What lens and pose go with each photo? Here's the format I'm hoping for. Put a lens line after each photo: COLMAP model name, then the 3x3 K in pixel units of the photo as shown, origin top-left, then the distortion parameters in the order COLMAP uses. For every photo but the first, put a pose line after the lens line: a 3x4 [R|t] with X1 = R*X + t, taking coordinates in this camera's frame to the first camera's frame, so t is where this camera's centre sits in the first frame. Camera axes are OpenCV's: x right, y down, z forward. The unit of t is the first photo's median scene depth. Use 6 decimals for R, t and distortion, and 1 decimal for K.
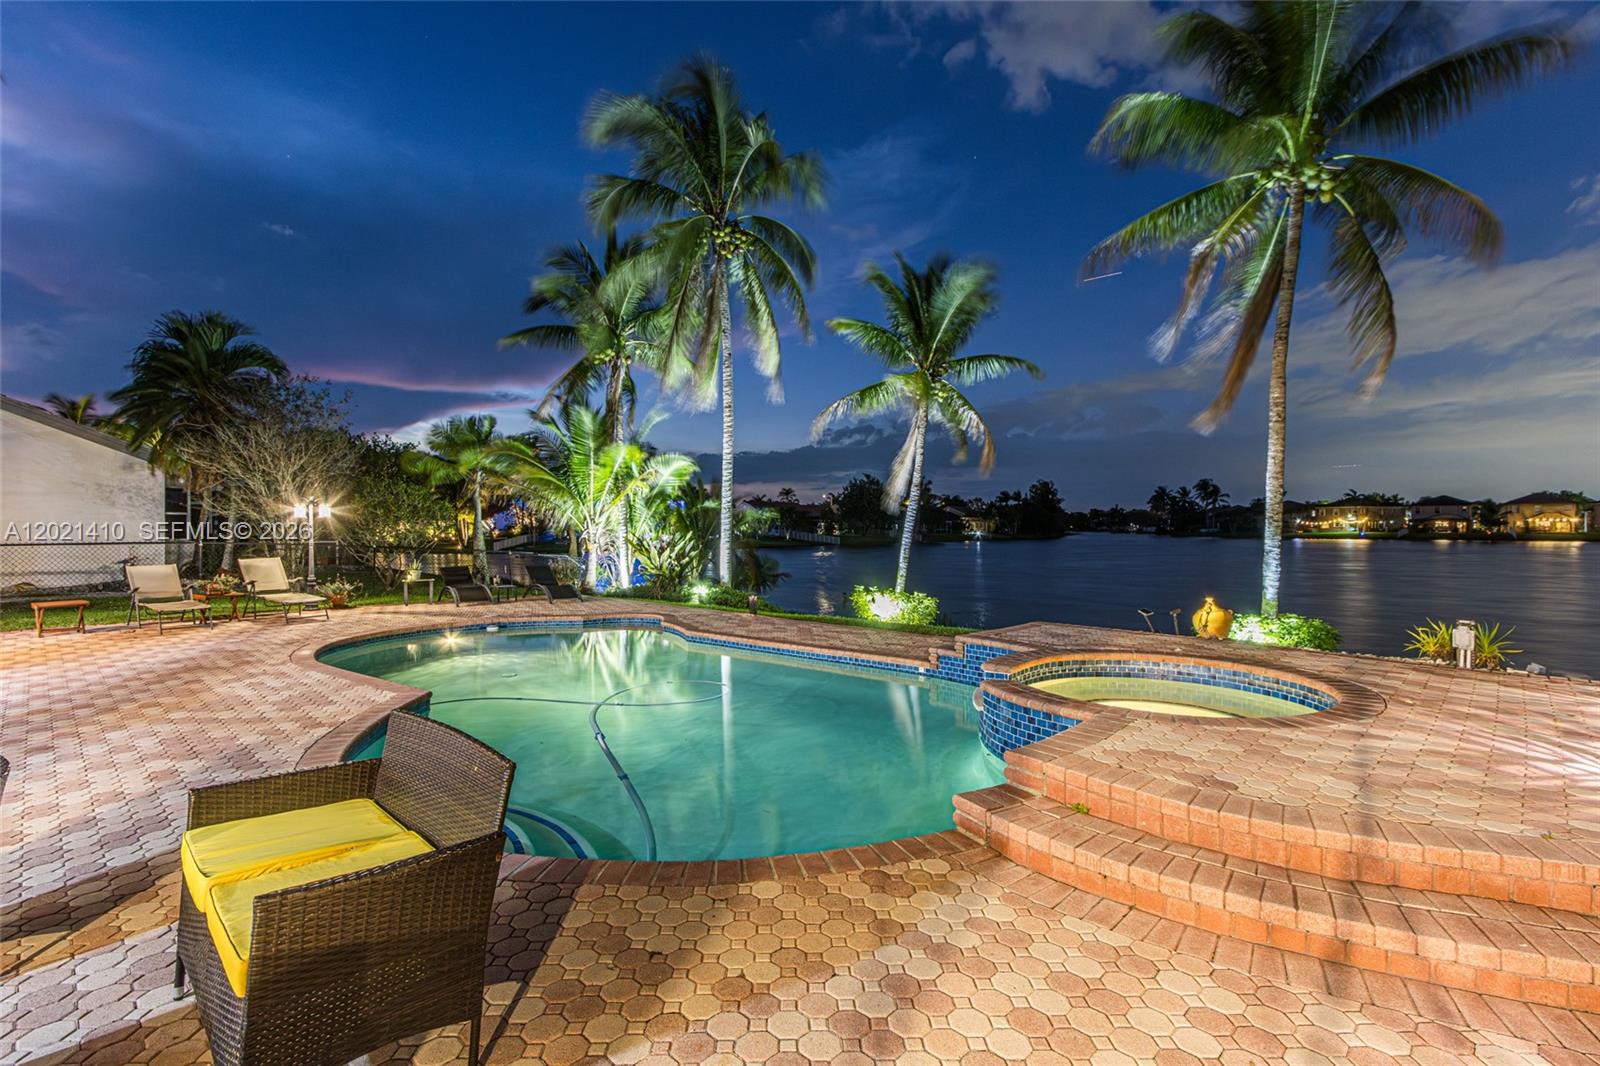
lens RADIAL K [[737.0, 0, 809.6], [0, 737.0, 530.0], [0, 0, 1]] dist [0.002660, -0.000036]
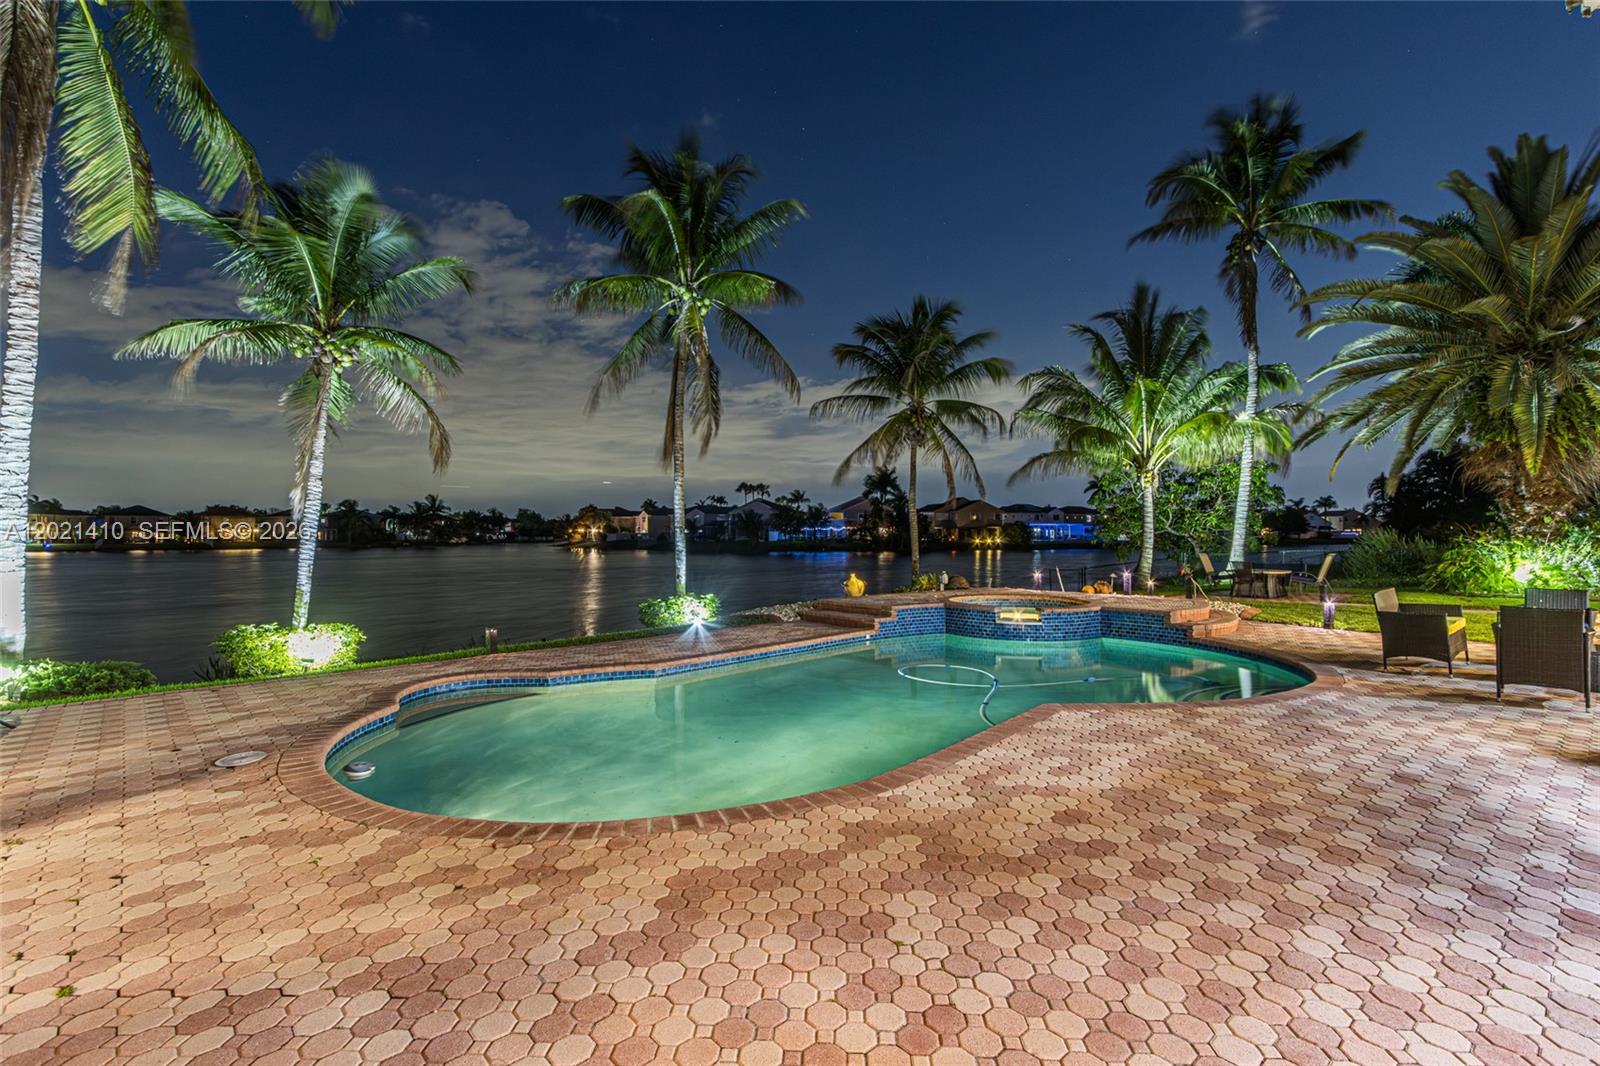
lens RADIAL K [[734.9, 0, 801.4], [0, 734.9, 530.4], [0, 0, 1]] dist [0.003596, -0.000633]
pose [[0.078085, 0.005245, 0.996933, -0.080466], [0.008635, 0.999945, -0.005937, -0.000044], [-0.996909, 0.009072, 0.078036, 0.067011]]
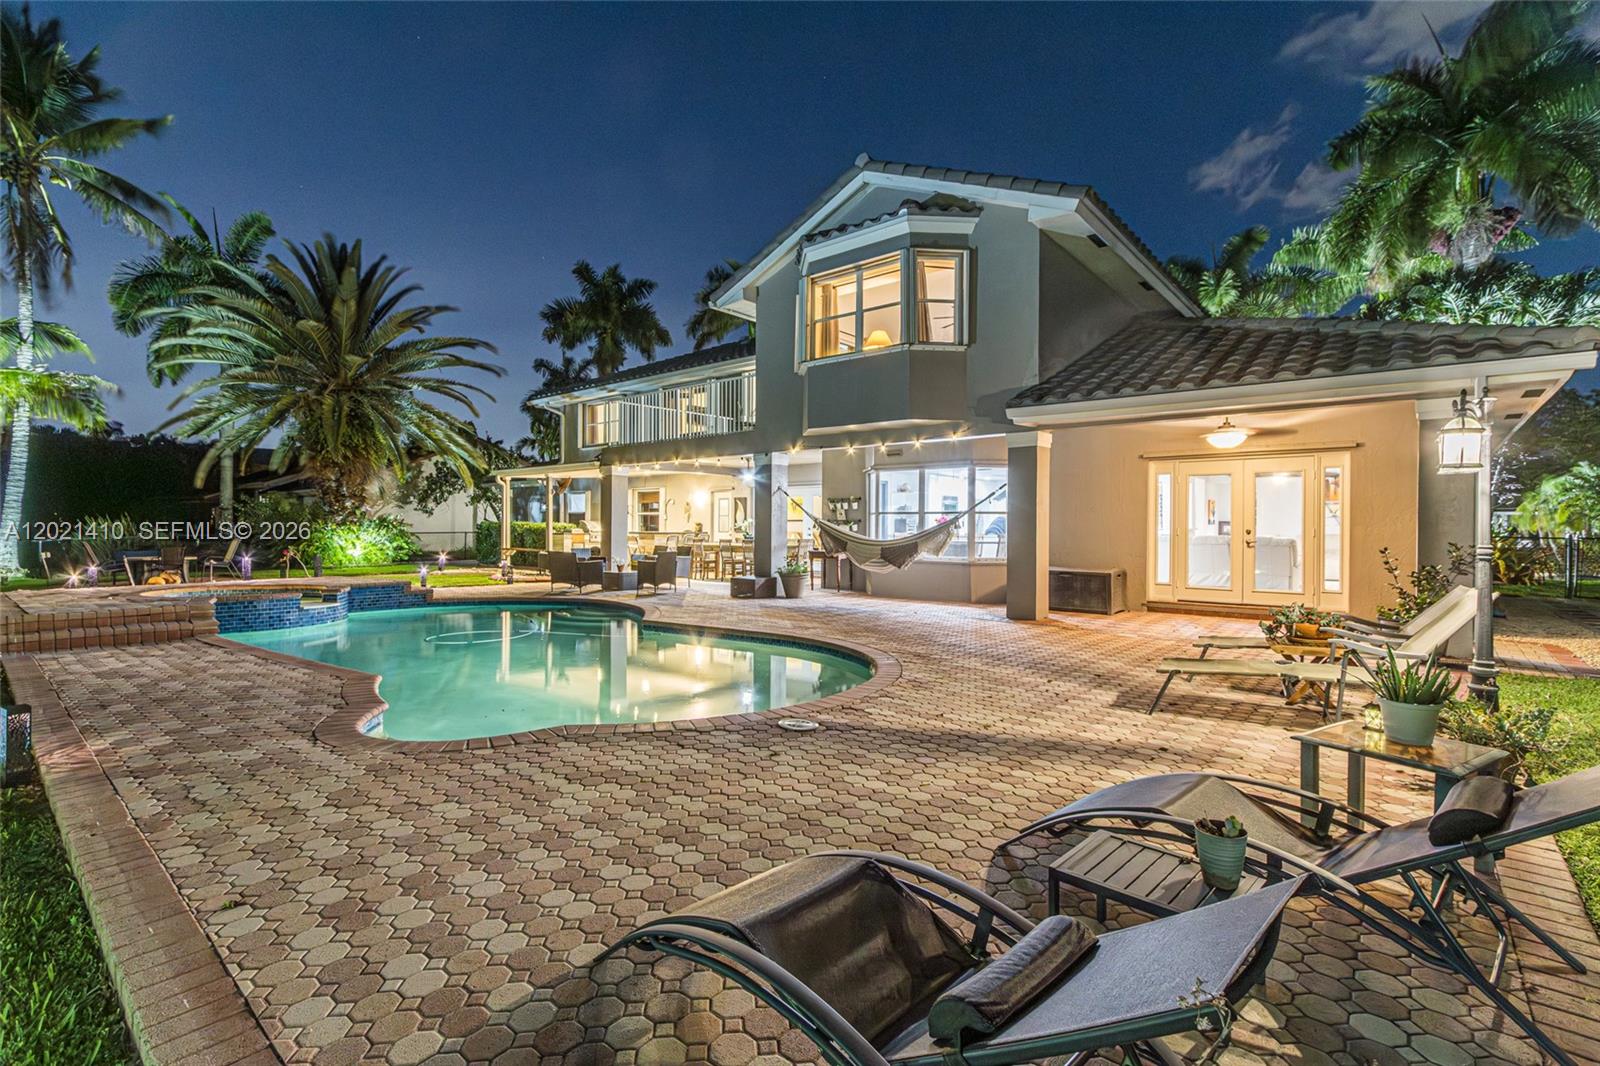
lens RADIAL K [[737.0, 0, 809.6], [0, 737.0, 530.0], [0, 0, 1]] dist [0.002660, -0.000036]
pose [[-0.997600, -0.003787, -0.069130, -0.041155], [-0.004401, 0.999952, 0.008730, 0.000819], [0.069094, 0.009014, -0.997569, 0.139878]]
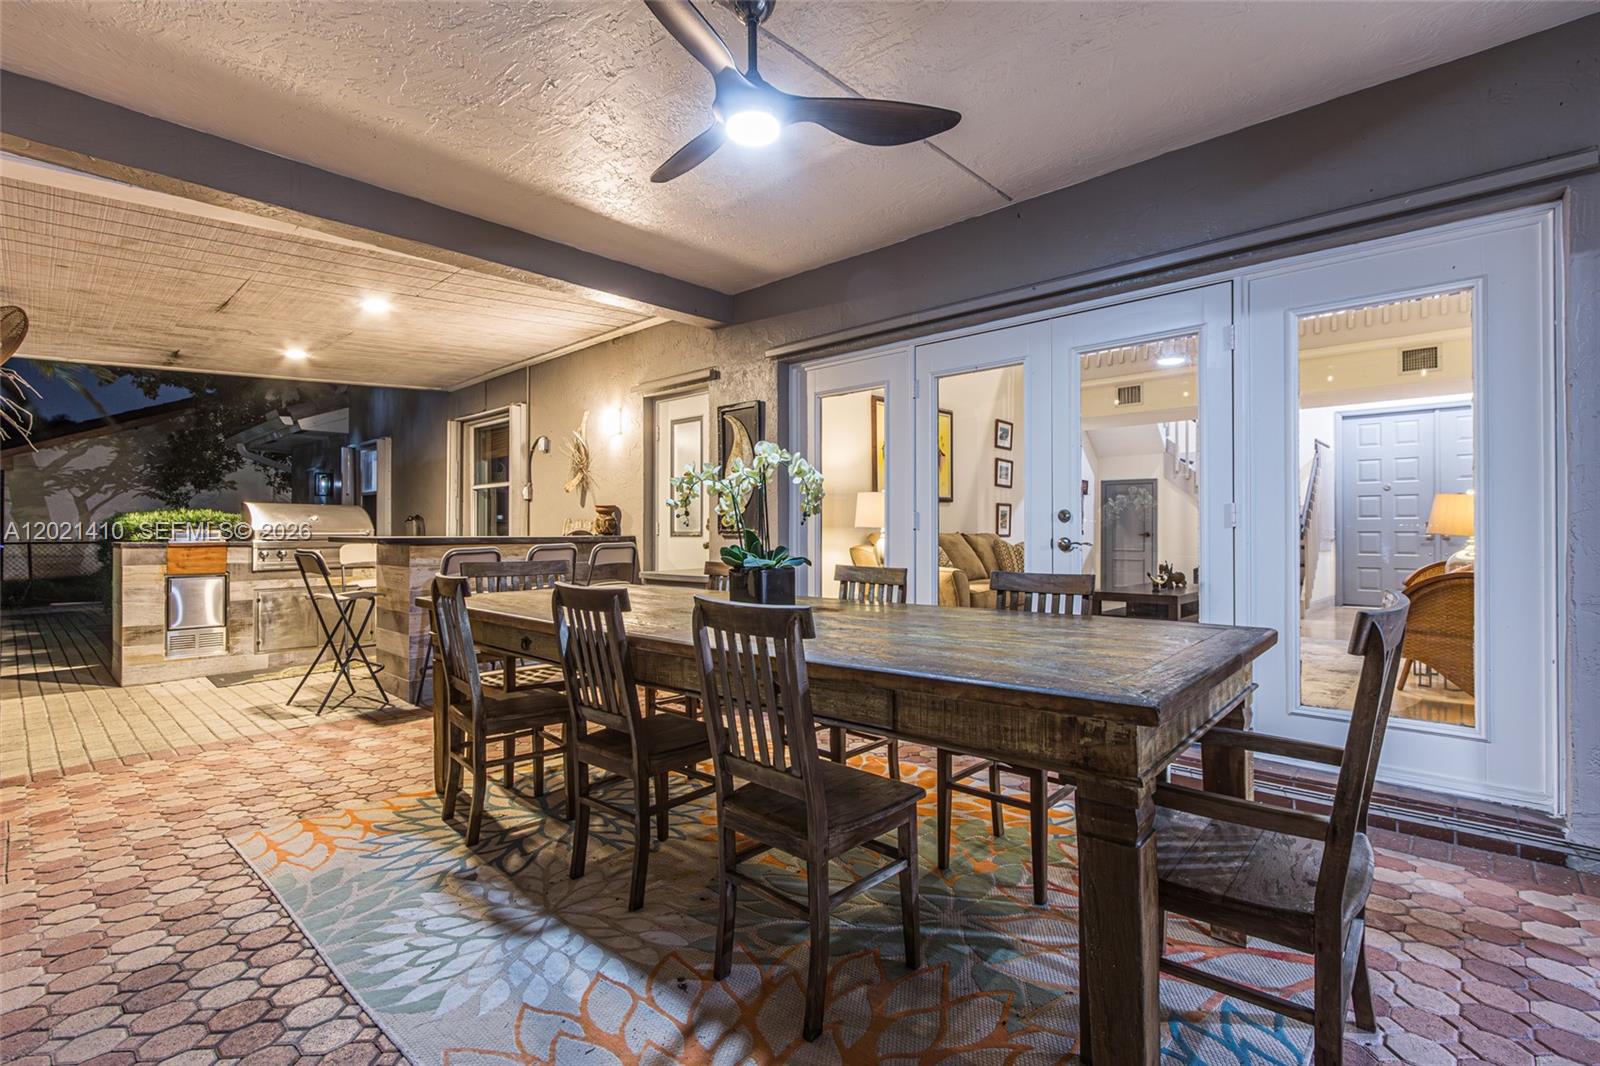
lens RADIAL K [[734.9, 0, 801.4], [0, 734.9, 530.4], [0, 0, 1]] dist [0.003596, -0.000633]
pose [[-0.998900, 0.002079, -0.046855, -0.039366], [0.001923, 0.999993, 0.003360, 0.002698], [0.046862, 0.003266, -0.998896, 0.018813]]
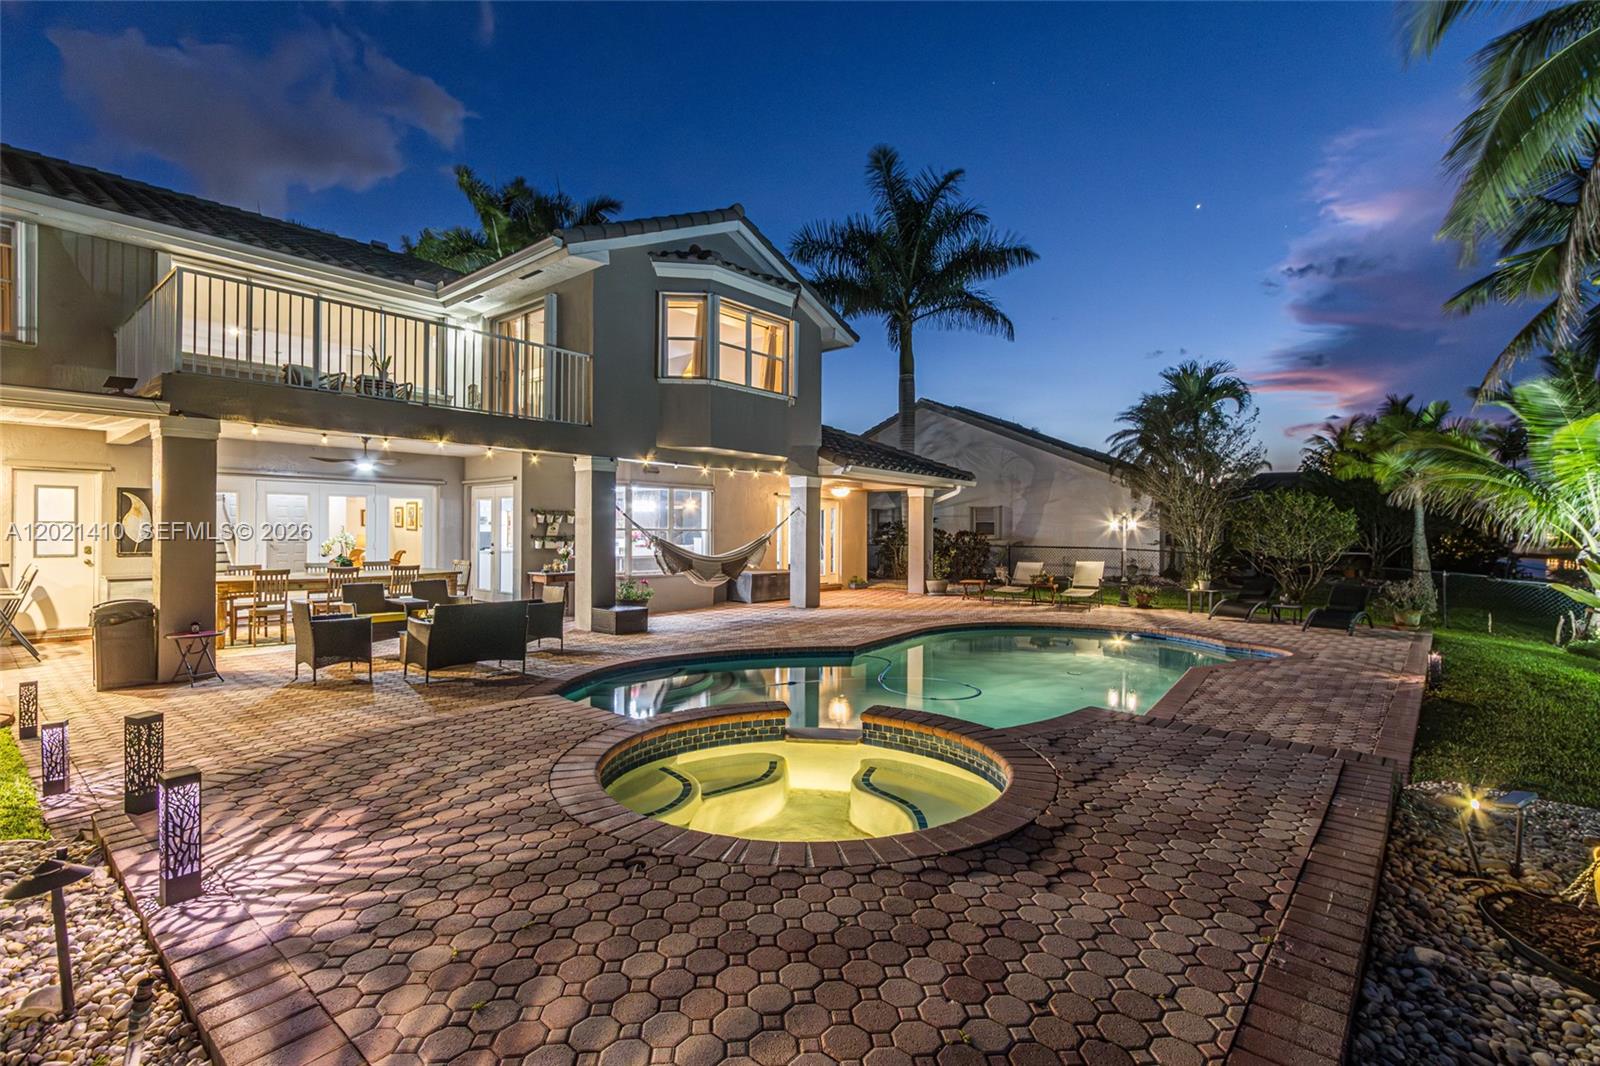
lens RADIAL K [[734.9, 0, 801.4], [0, 734.9, 530.4], [0, 0, 1]] dist [0.003596, -0.000633]
pose [[0.039885, -0.000027, -0.999204, 0.056938], [-0.014047, 0.999901, -0.000588, -0.000904], [0.999106, 0.014060, 0.039881, 0.045847]]
